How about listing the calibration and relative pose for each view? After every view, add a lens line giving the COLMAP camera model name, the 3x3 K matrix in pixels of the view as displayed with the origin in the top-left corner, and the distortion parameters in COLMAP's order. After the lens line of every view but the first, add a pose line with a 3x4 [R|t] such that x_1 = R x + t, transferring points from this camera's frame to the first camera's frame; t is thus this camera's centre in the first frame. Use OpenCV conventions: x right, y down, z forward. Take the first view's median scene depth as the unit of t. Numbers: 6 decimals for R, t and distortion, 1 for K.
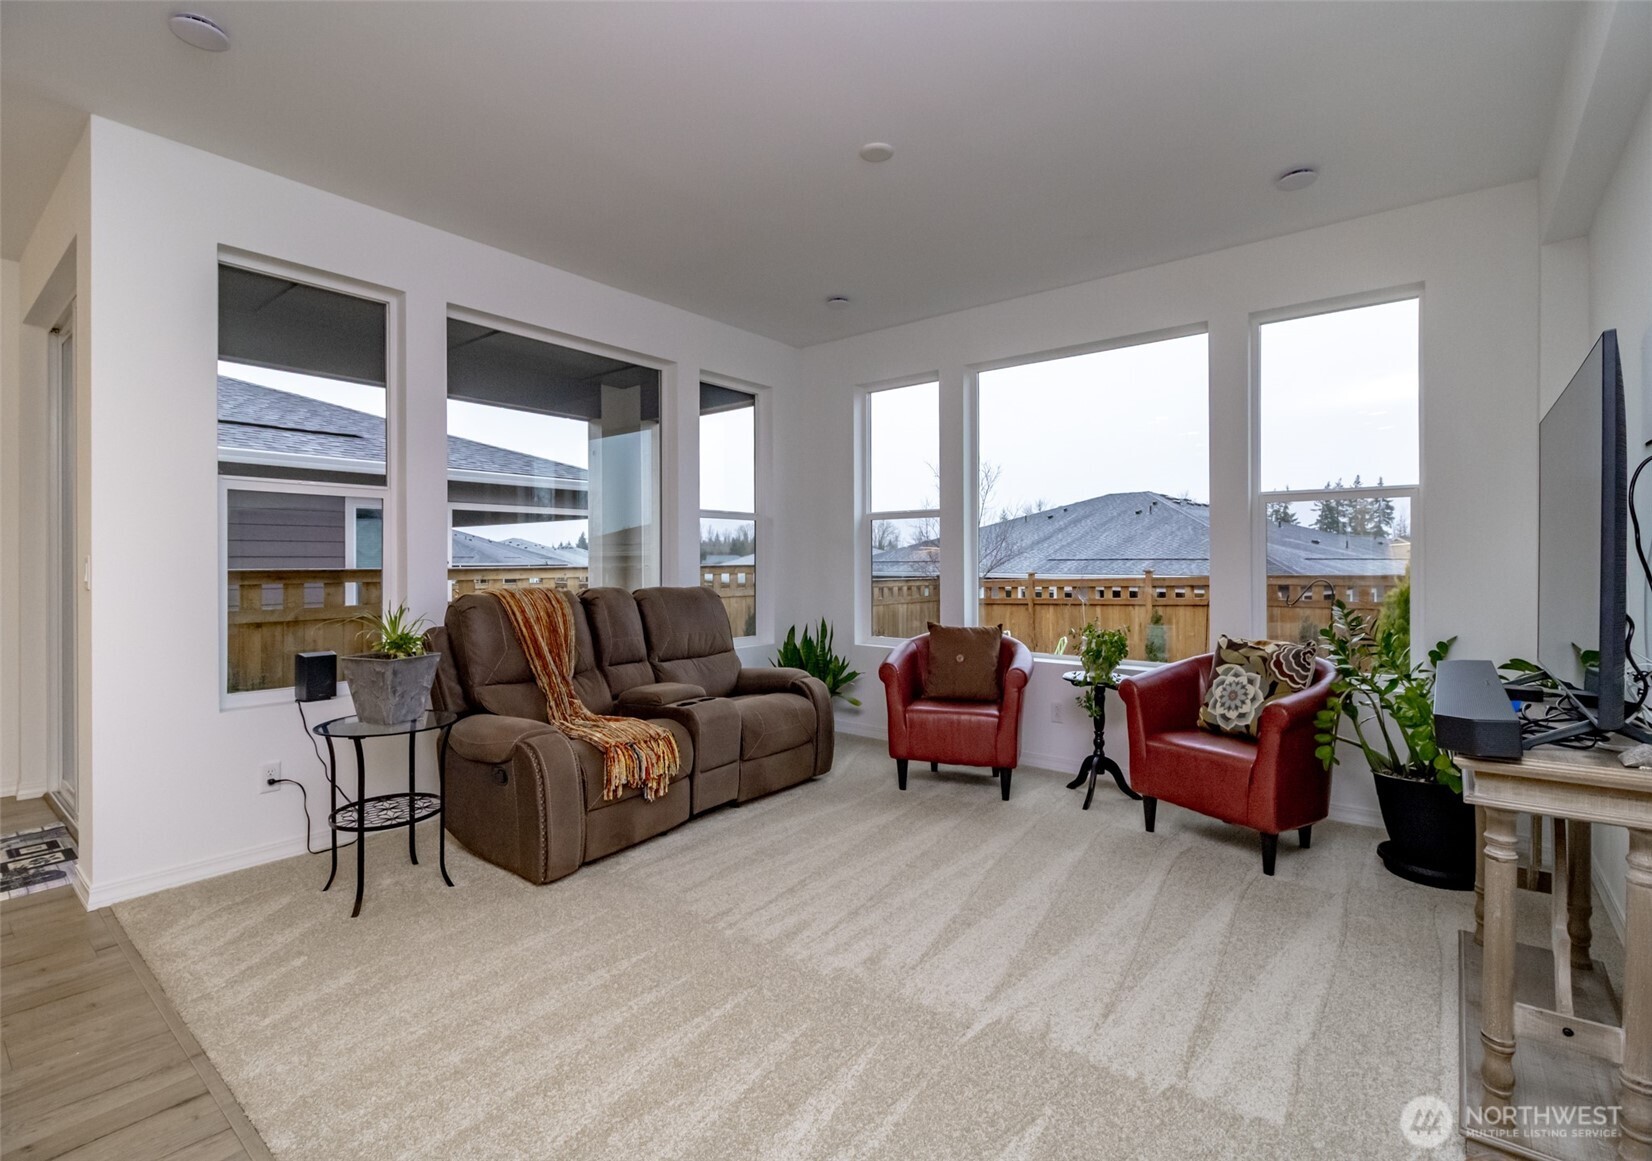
lens RADIAL K [[773.5, 0, 874.6], [0, 773.5, 559.3], [0, 0, 1]] dist [0.006723, -0.000067]
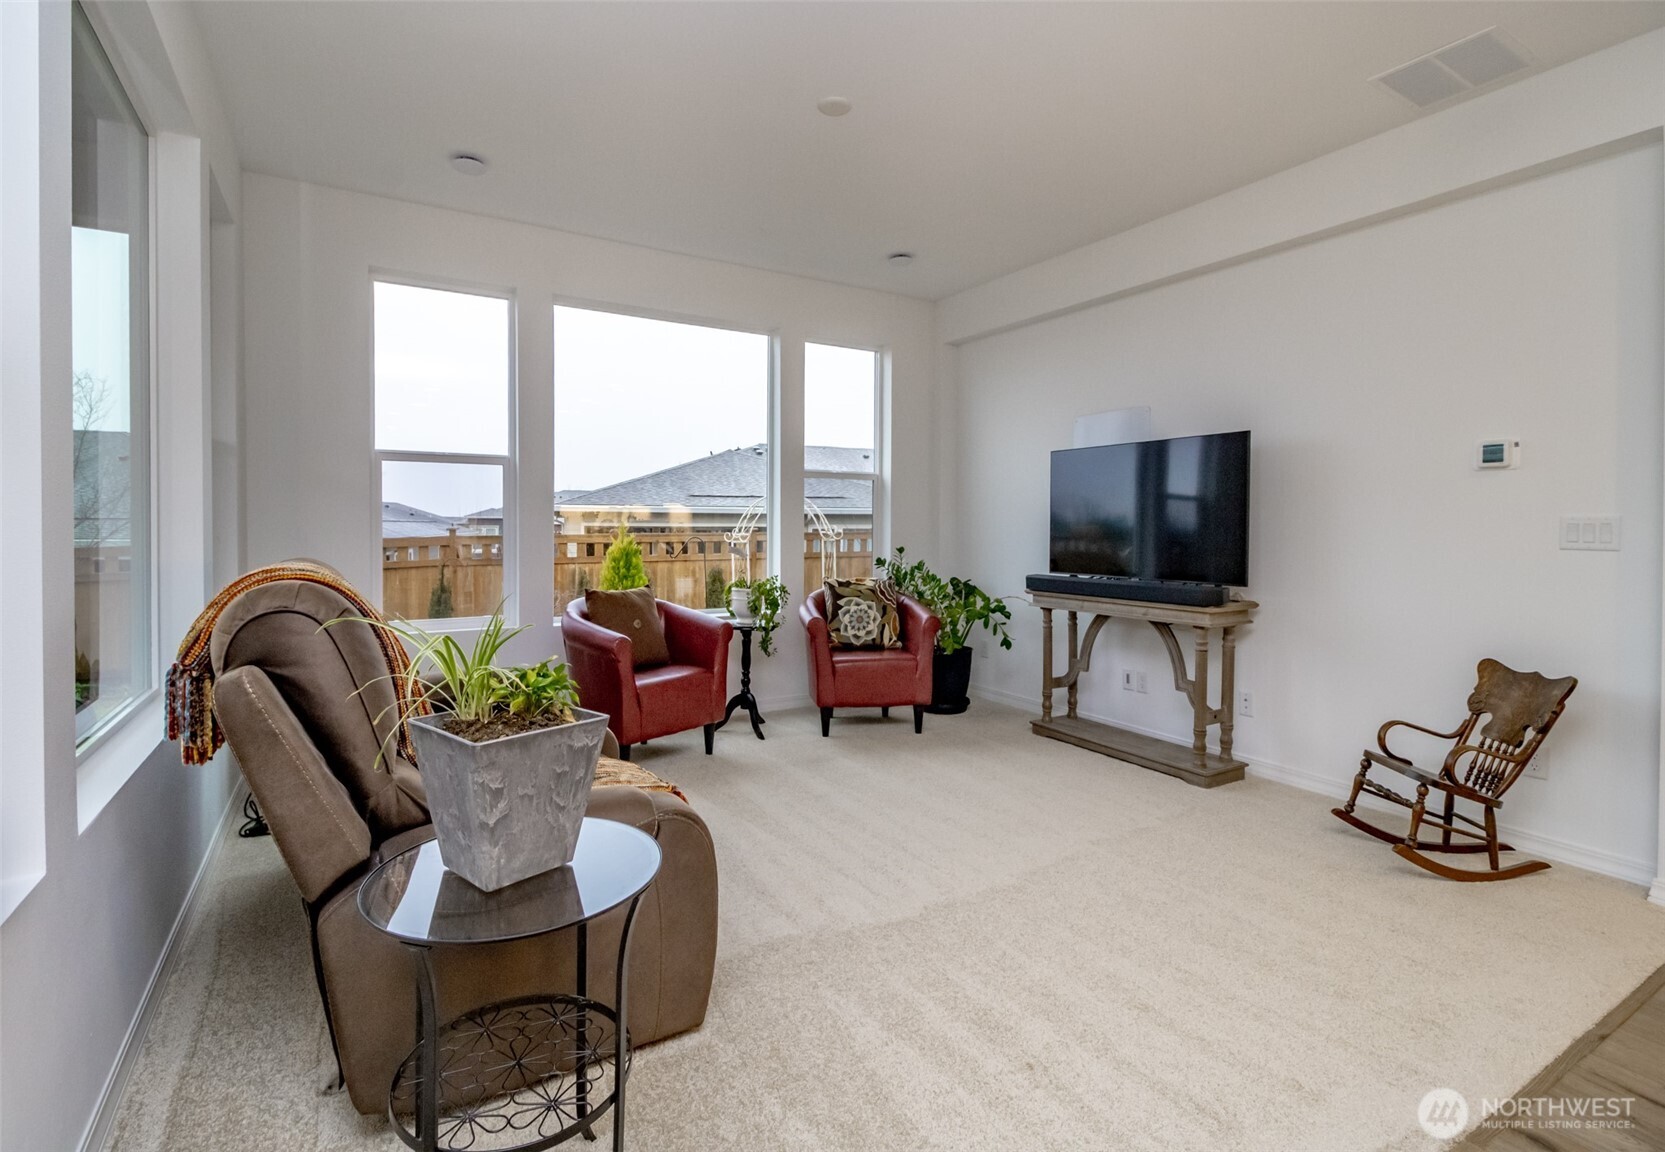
lens RADIAL K [[791.6, 0, 751.8], [0, 791.6, 523.6], [0, 0, 1]] dist [-0.001700, -0.000273]
pose [[0.374385, 0.003811, 0.927265, -0.784345], [-0.007152, 0.999974, -0.001222, 0.009591], [-0.927246, -0.006174, 0.374403, 0.575069]]
